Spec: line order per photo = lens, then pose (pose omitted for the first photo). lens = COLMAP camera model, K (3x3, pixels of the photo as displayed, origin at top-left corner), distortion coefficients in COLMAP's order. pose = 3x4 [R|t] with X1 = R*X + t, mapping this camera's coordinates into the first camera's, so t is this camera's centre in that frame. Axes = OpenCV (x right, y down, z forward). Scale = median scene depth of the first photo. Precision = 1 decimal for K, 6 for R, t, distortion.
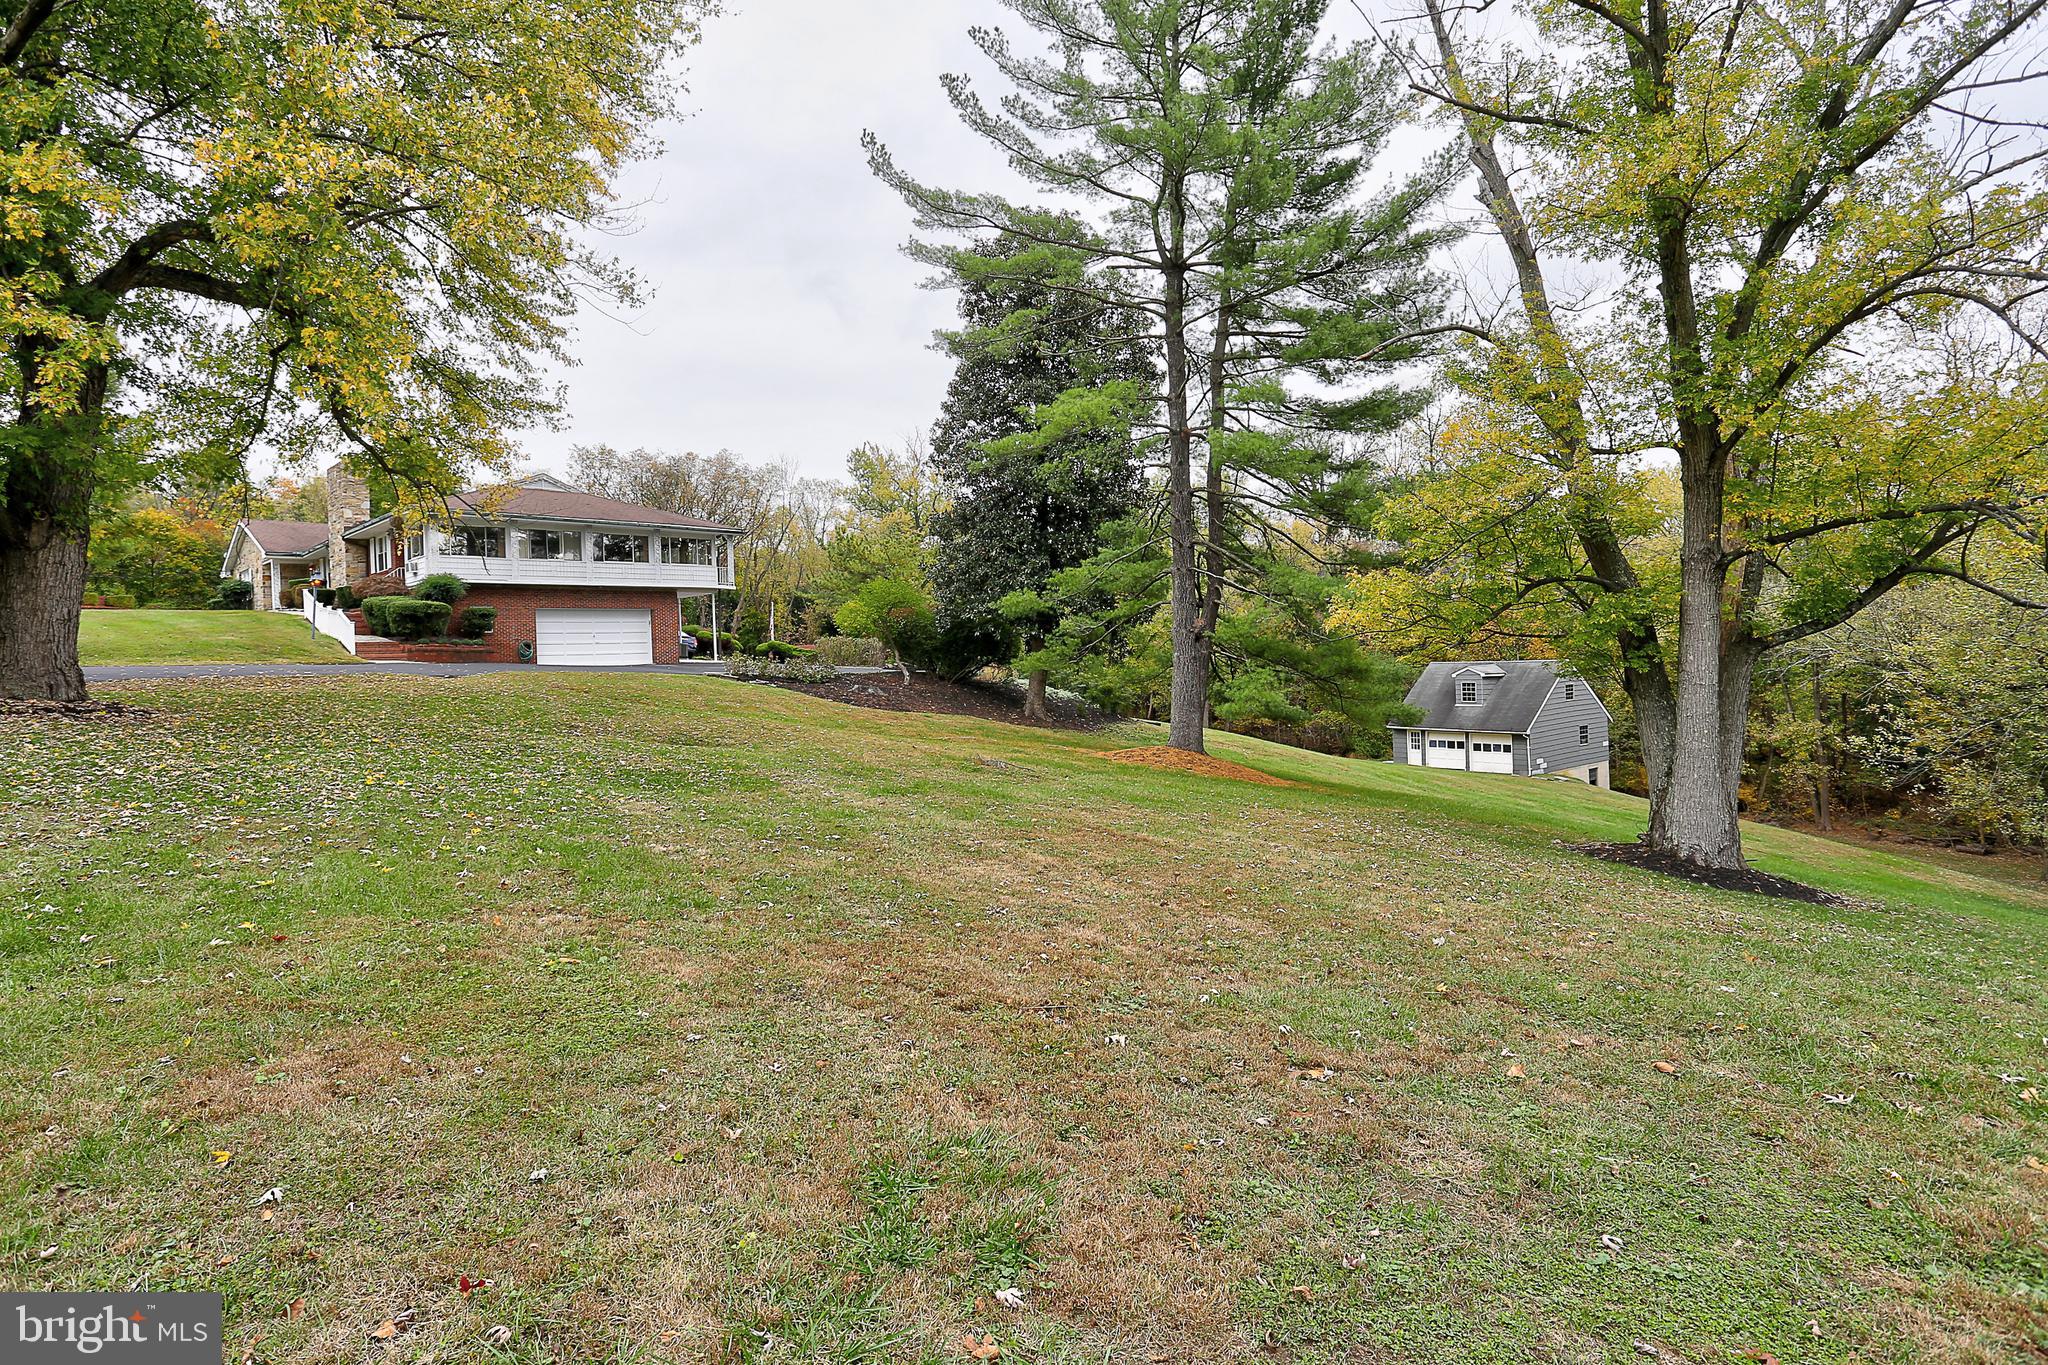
lens RADIAL K [[1066.2, 0, 1024.0], [0, 1066.2, 682.5], [0, 0, 1]] dist [-0.071550, 0.035863]
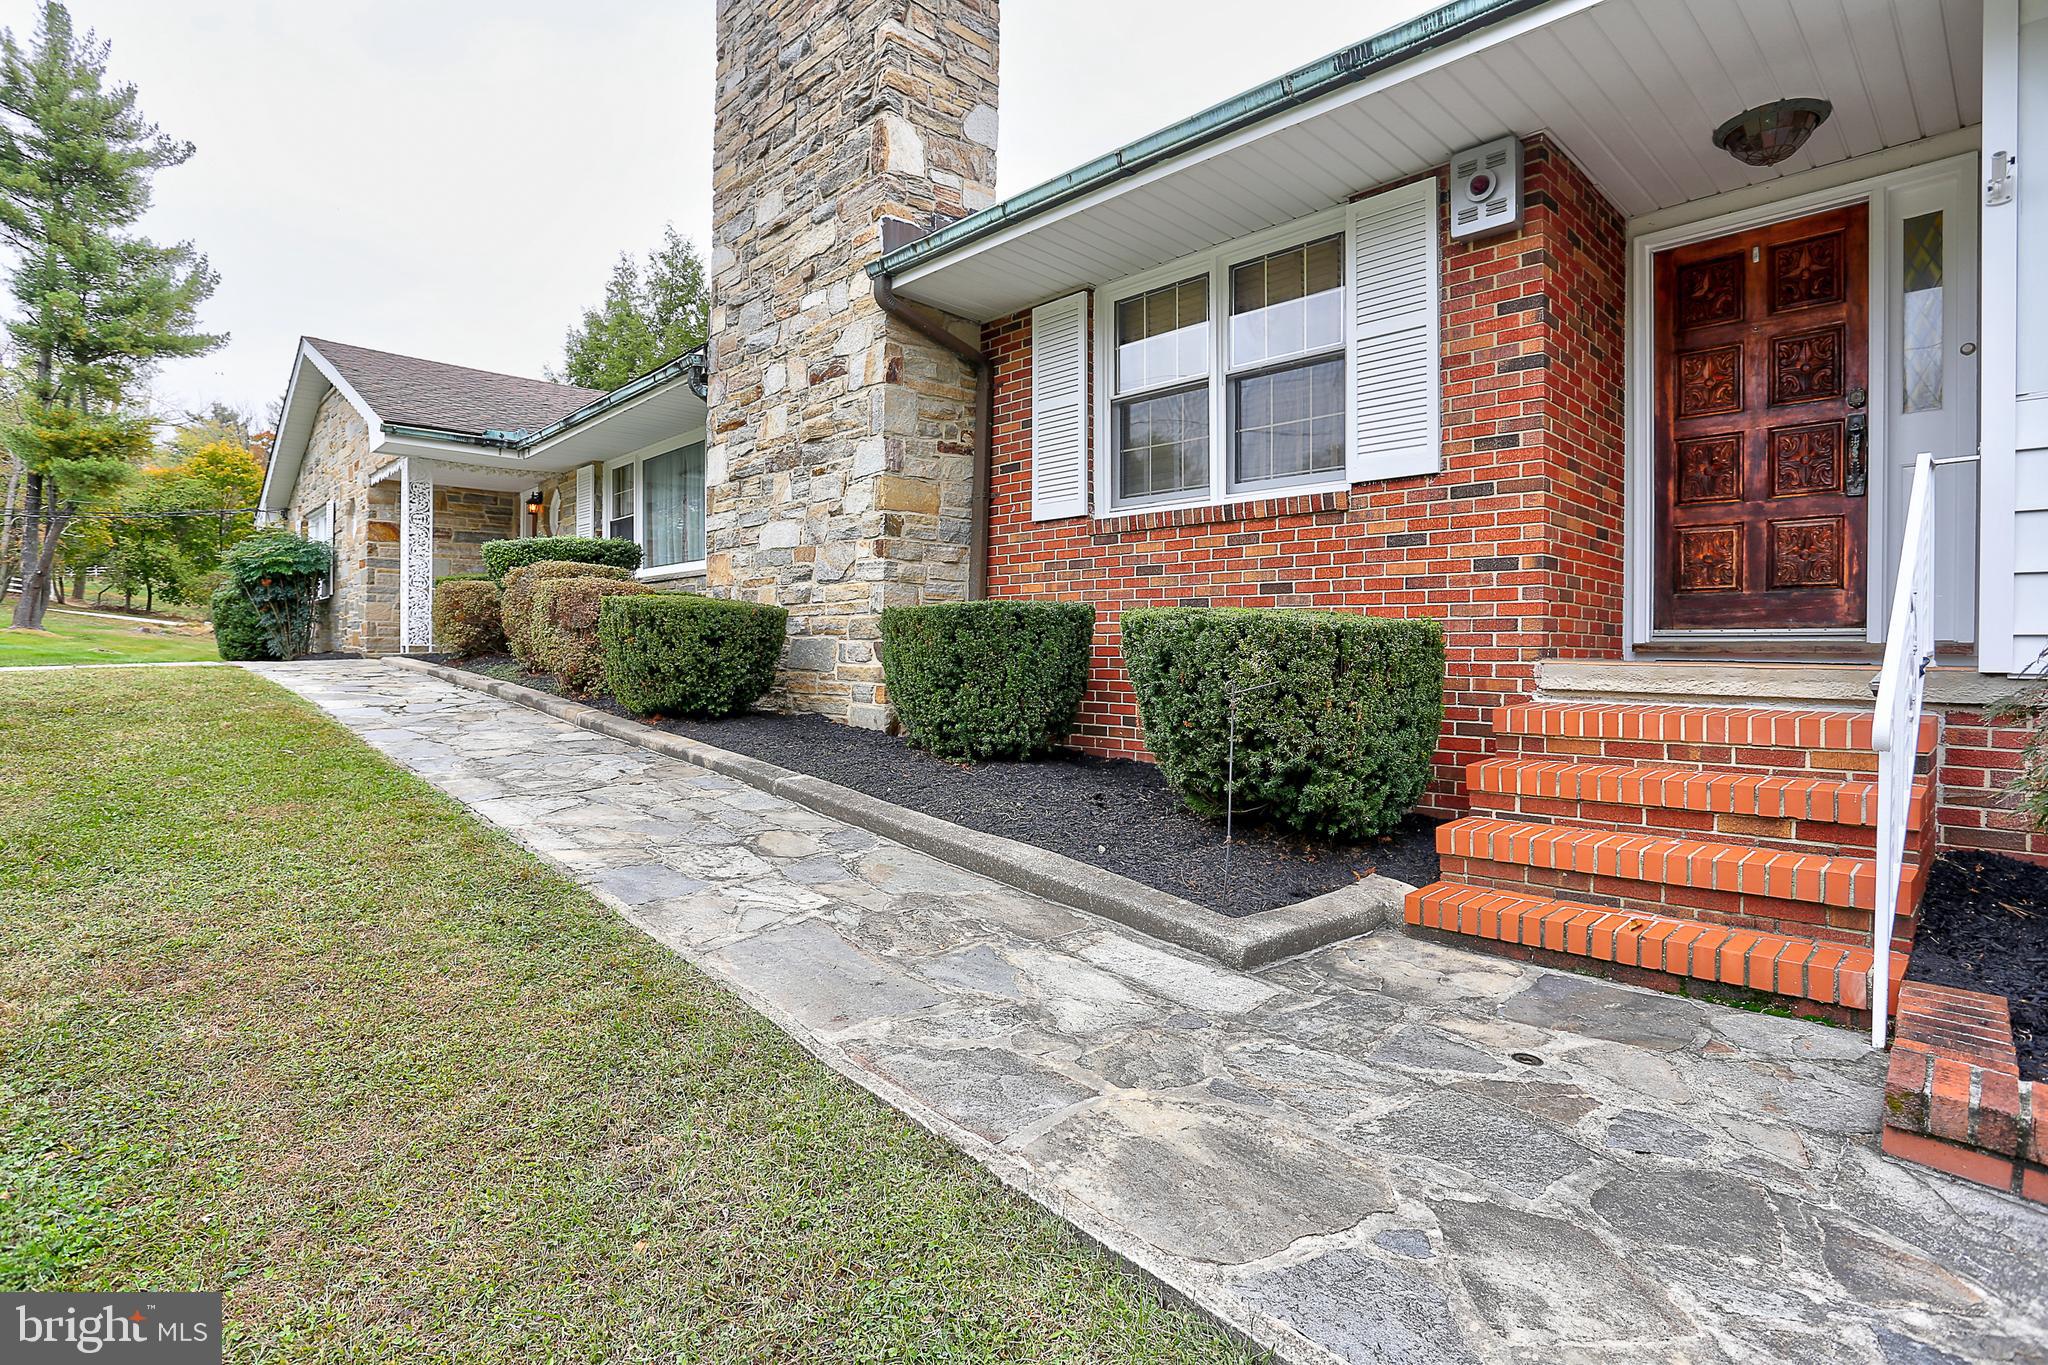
lens RADIAL K [[1002.4, 0, 1023.4], [0, 1002.4, 667.7], [0, 0, 1]] dist [-0.075883, 0.033556]
pose [[0.998250, 0.047805, -0.034820, -0.545342], [-0.047996, 0.998837, -0.004680, -0.070995], [0.034556, 0.006343, 0.999383, 0.740497]]
